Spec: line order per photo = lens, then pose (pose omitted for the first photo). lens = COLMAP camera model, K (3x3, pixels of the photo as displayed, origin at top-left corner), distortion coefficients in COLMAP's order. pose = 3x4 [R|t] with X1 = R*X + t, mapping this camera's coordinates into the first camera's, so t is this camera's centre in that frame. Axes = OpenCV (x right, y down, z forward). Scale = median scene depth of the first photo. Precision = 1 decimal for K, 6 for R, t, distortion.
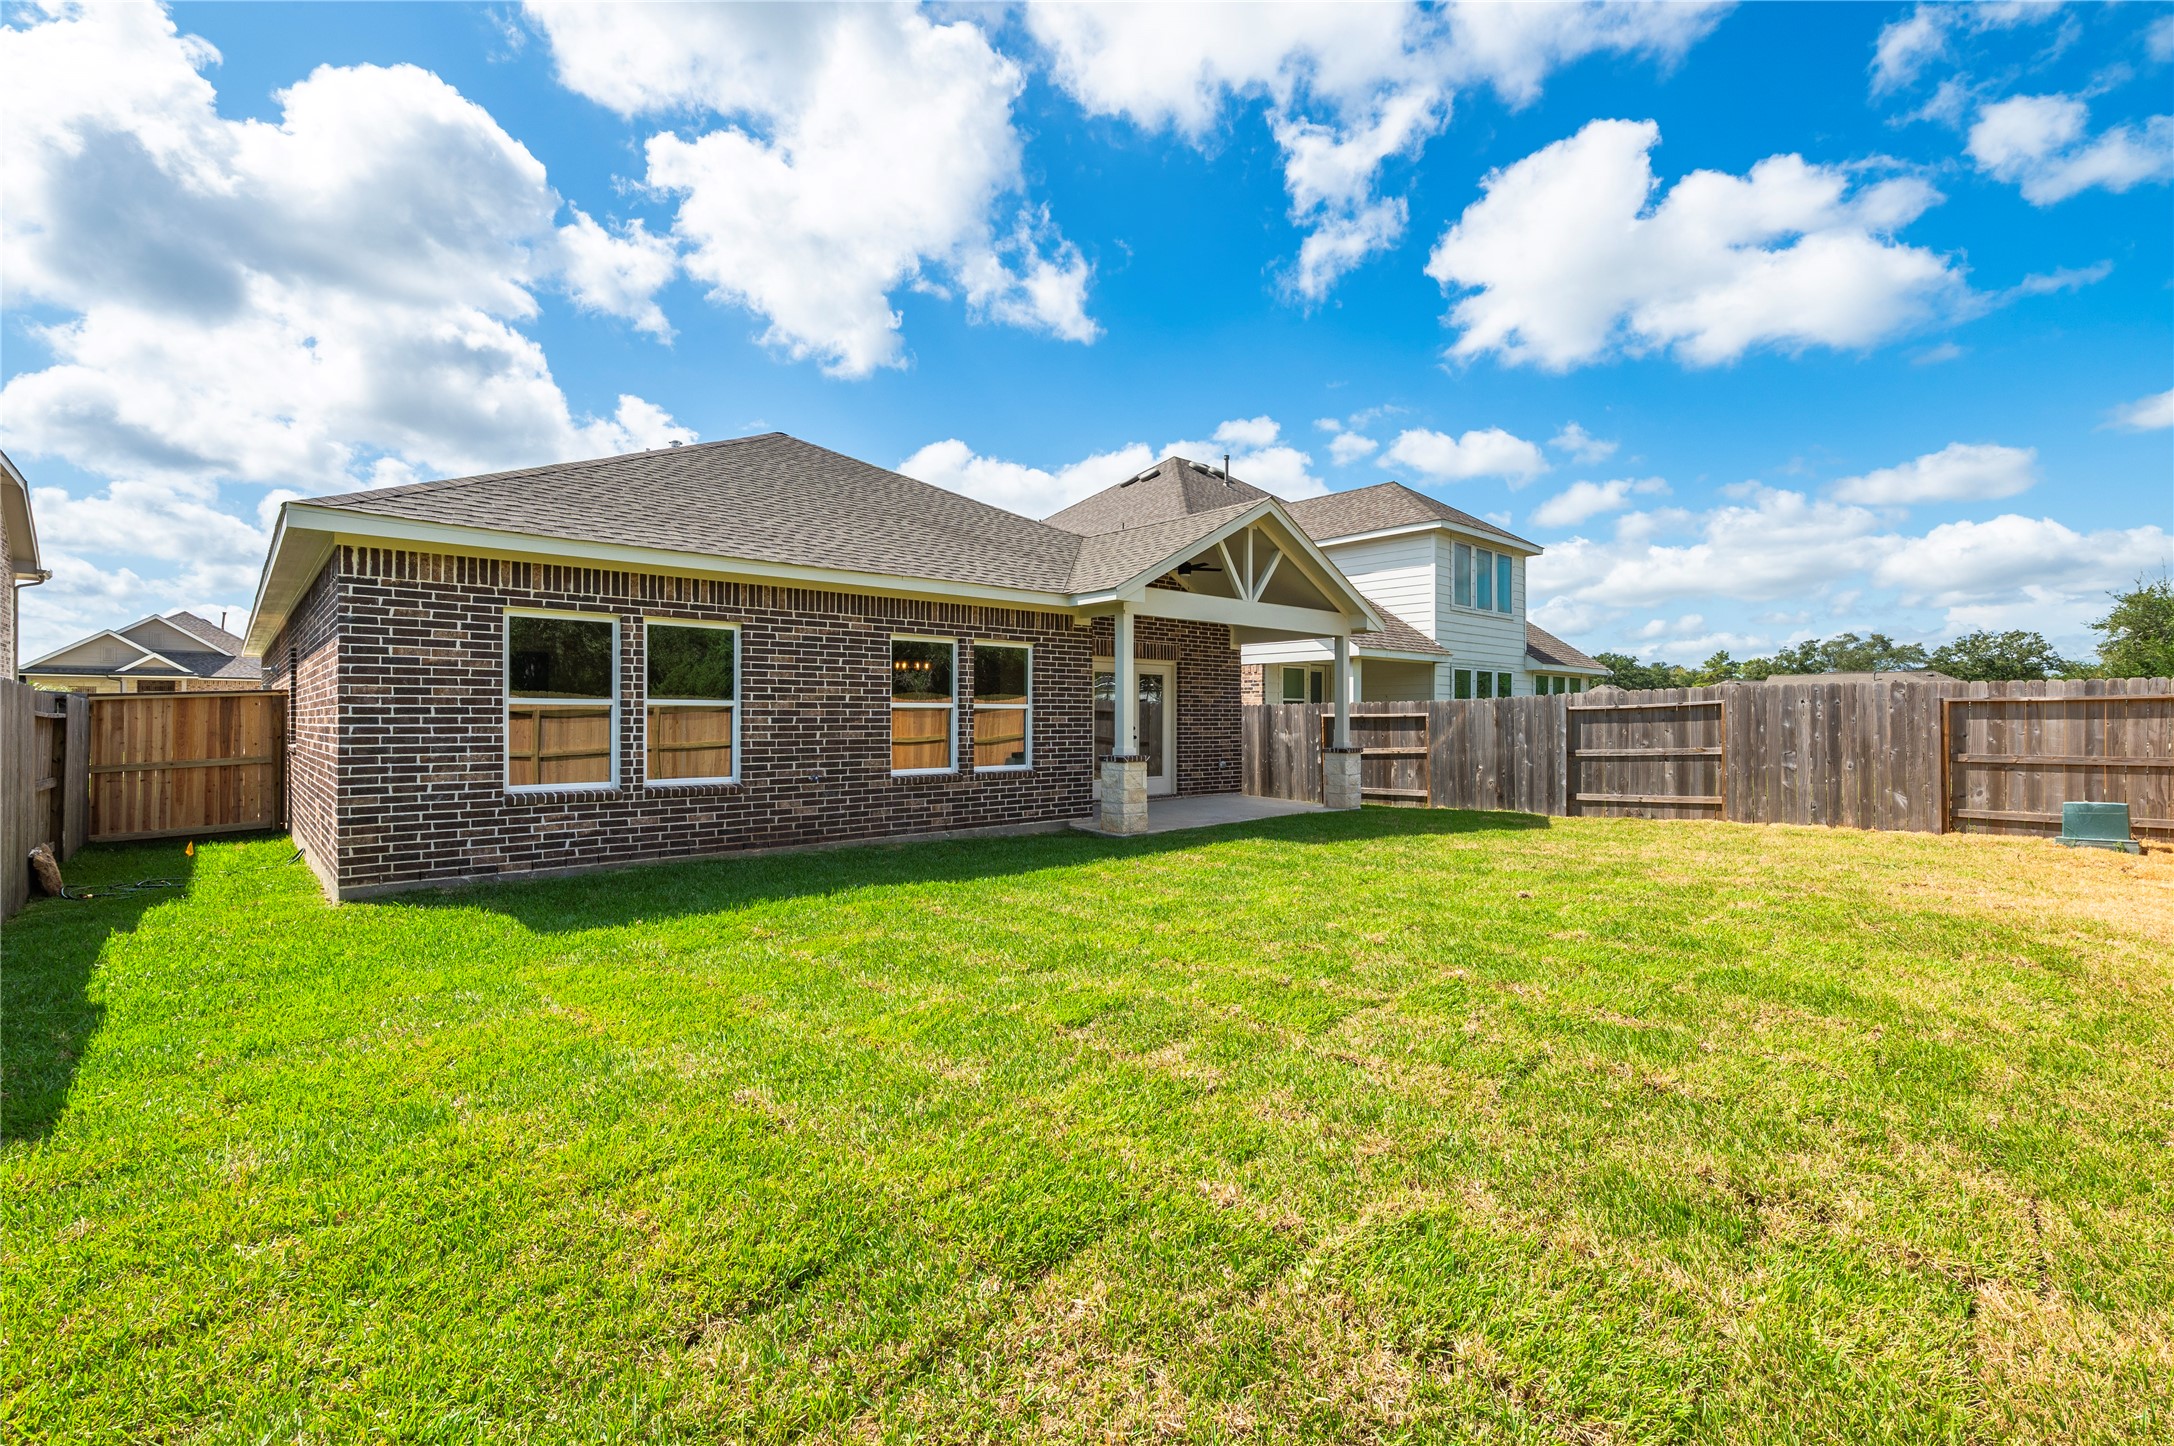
lens RADIAL K [[984.8, 0, 1079.4], [0, 984.8, 722.8], [0, 0, 1]] dist [0.005284, 0.000339]
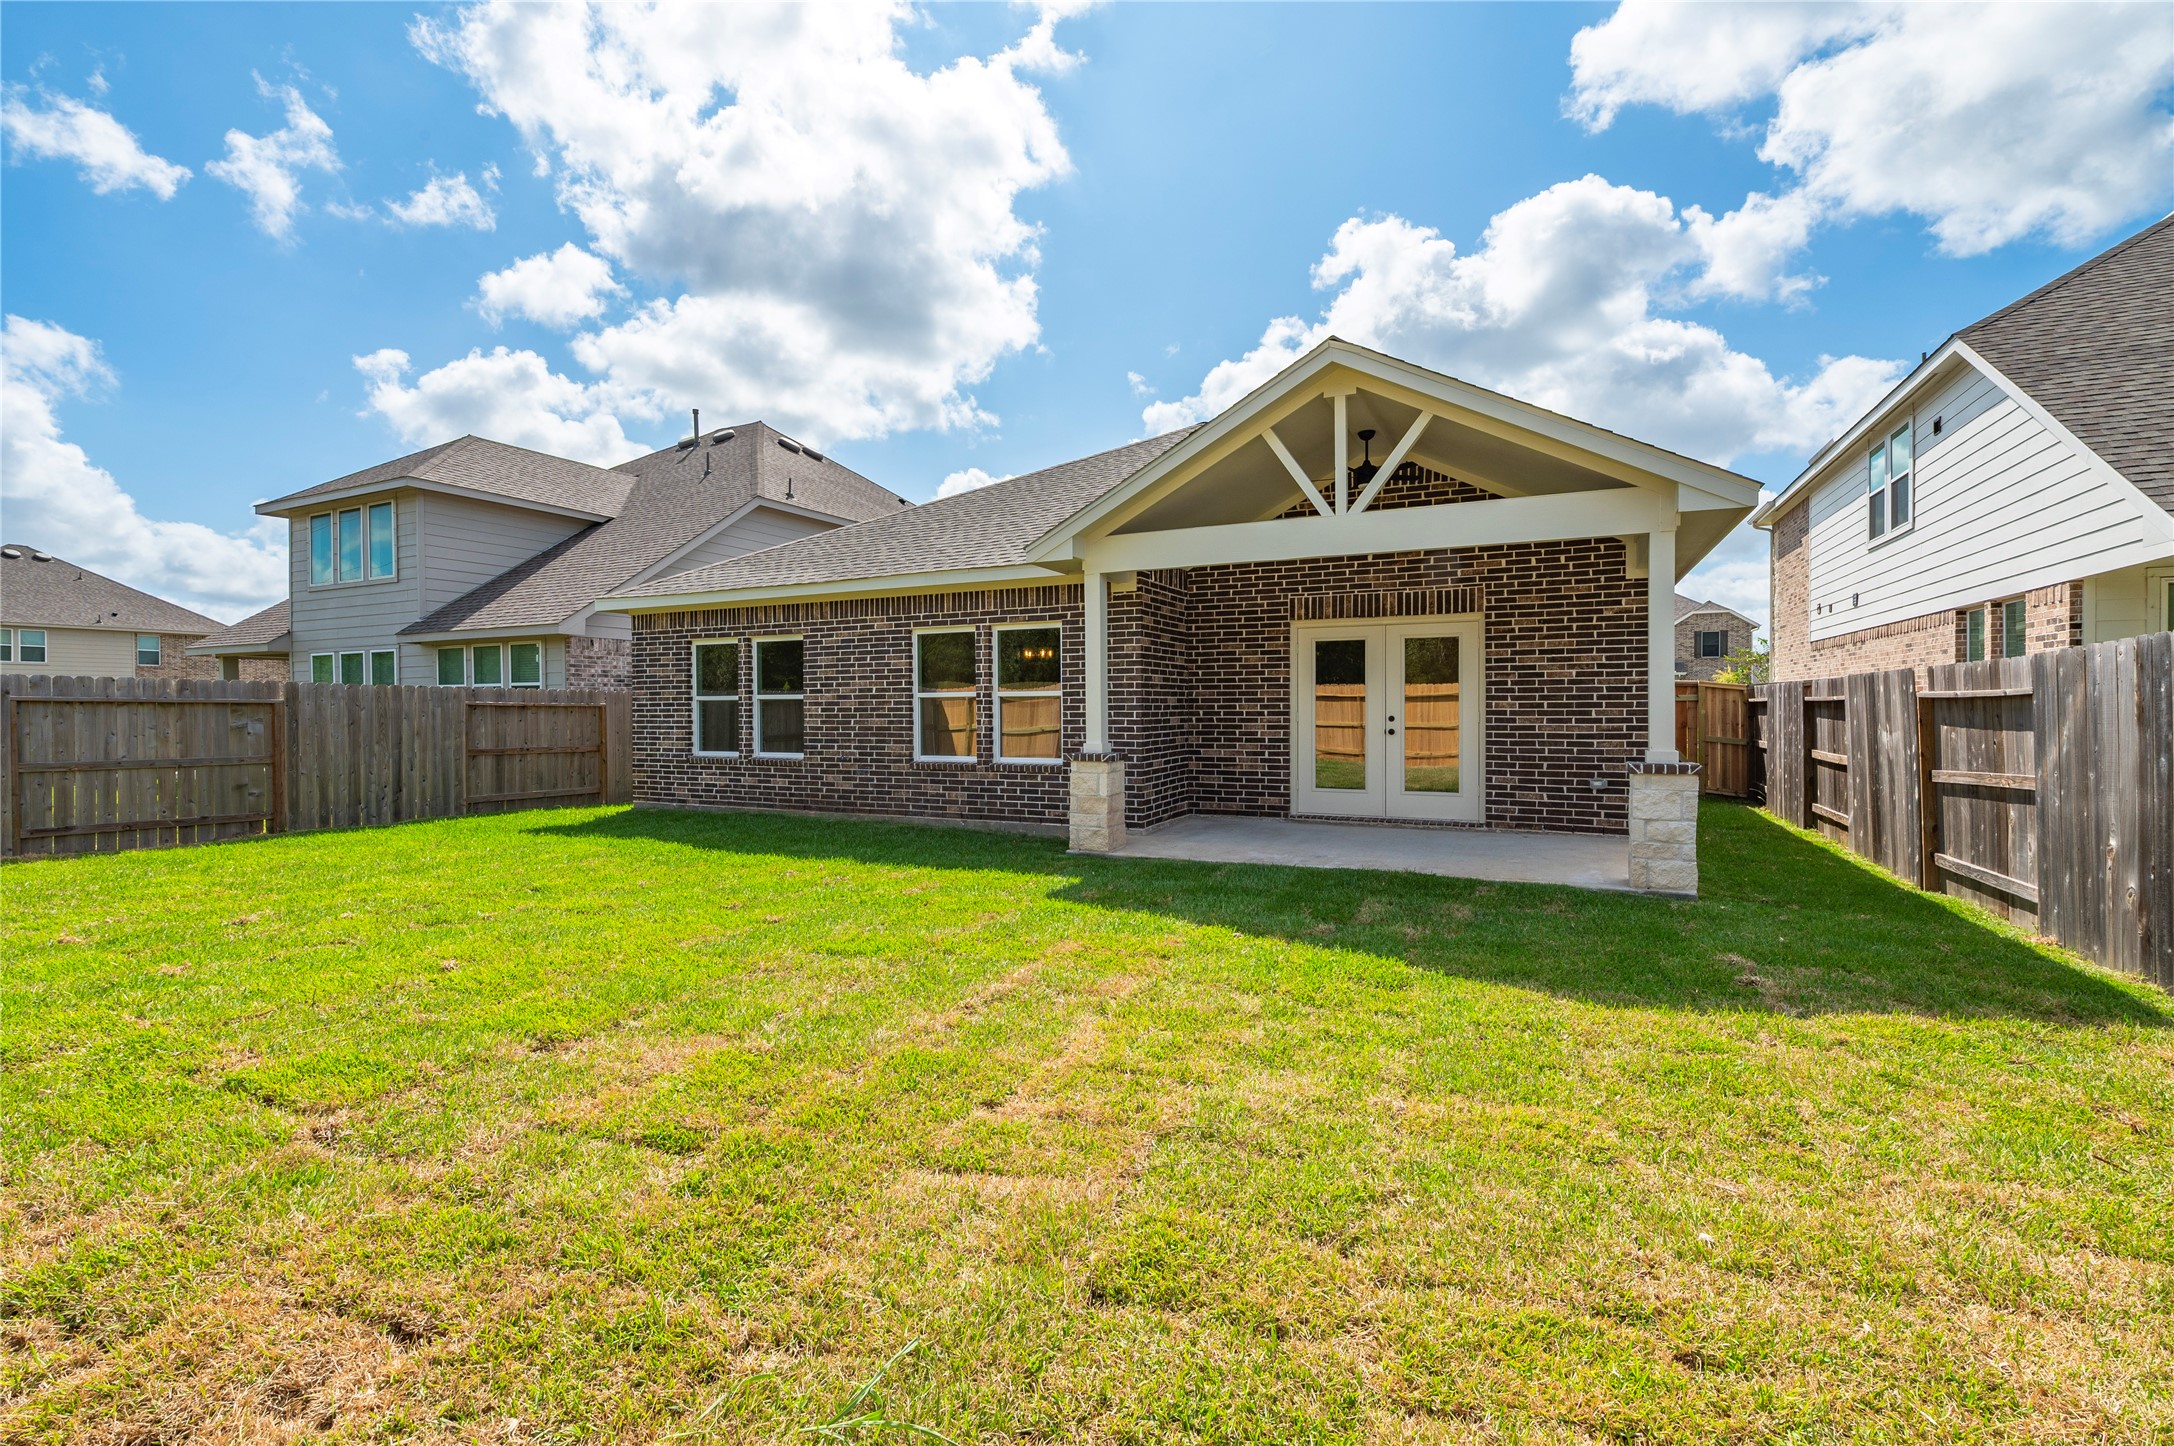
lens RADIAL K [[984.8, 0, 1088.0], [0, 984.8, 718.3], [0, 0, 1]] dist [0.005284, 0.000339]
pose [[0.344547, 0.008184, -0.938733, 0.794492], [0.001664, 0.999955, 0.009328, -0.002196], [0.938768, -0.004776, 0.344518, 0.724337]]
